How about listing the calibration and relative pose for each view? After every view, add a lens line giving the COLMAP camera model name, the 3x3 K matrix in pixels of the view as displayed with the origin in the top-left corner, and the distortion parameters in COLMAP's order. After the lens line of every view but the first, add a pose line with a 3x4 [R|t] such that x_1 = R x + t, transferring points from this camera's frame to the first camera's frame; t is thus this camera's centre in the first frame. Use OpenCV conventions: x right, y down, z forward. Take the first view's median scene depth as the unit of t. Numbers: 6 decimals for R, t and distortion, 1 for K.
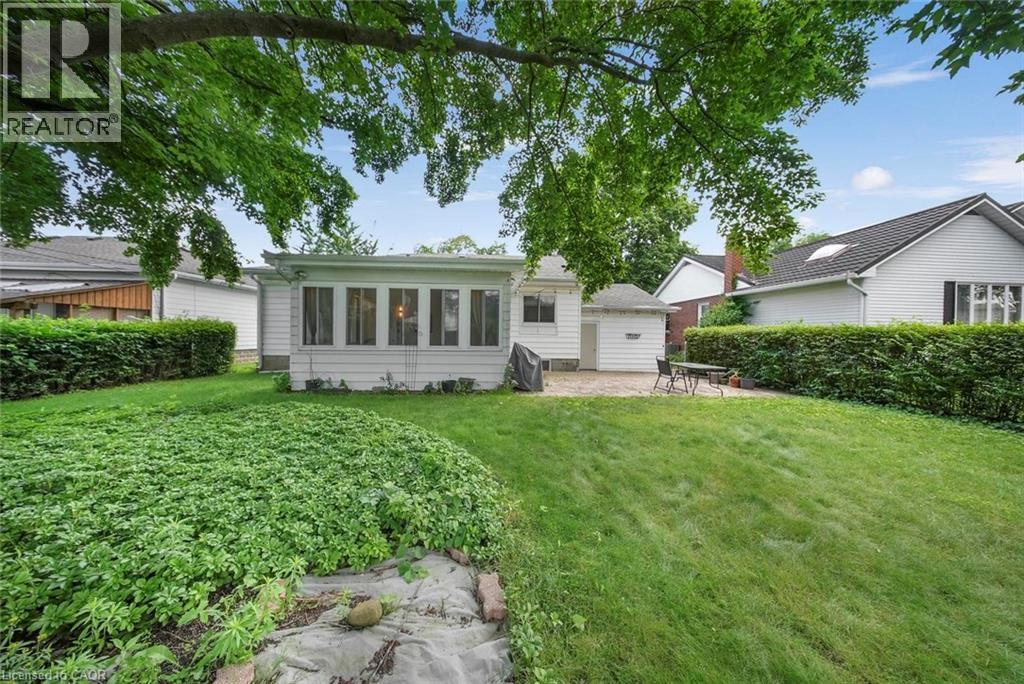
lens RADIAL K [[444.8, 0, 604.8], [0, 444.8, 346.2], [0, 0, 1]] dist [0.012579, 0.000167]
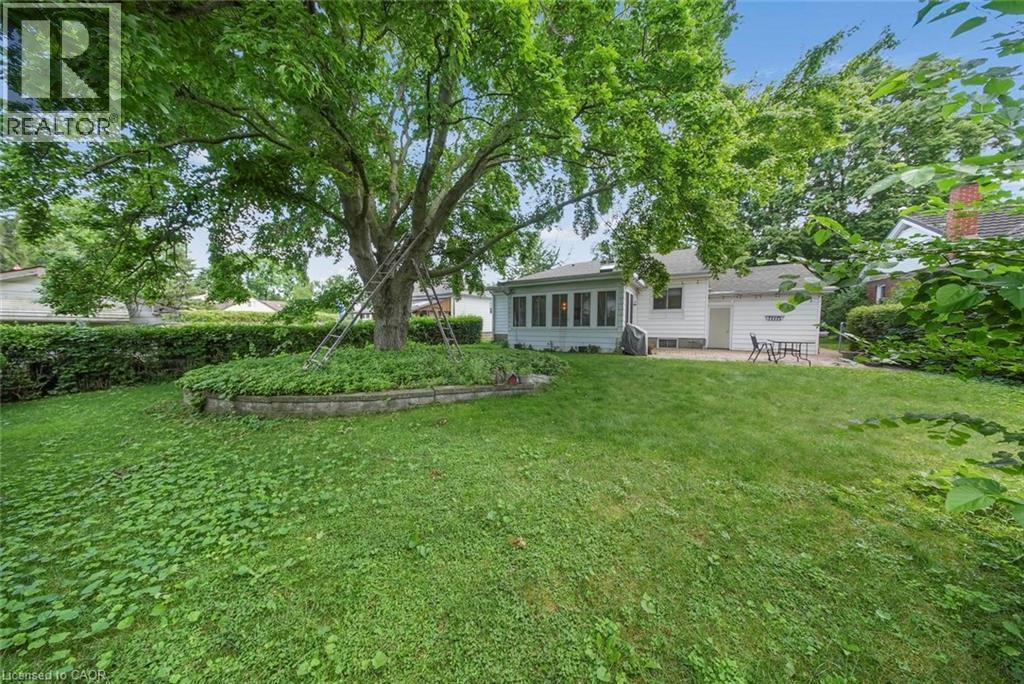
lens RADIAL K [[411.3, 0, 509.4], [0, 411.3, 339.3], [0, 0, 1]] dist [0.000475, 0.000103]
pose [[0.826197, 0.000679, -0.563381, 0.270760], [0.008530, 0.999870, 0.013715, 0.023144], [0.563317, -0.016137, 0.826083, -0.413789]]
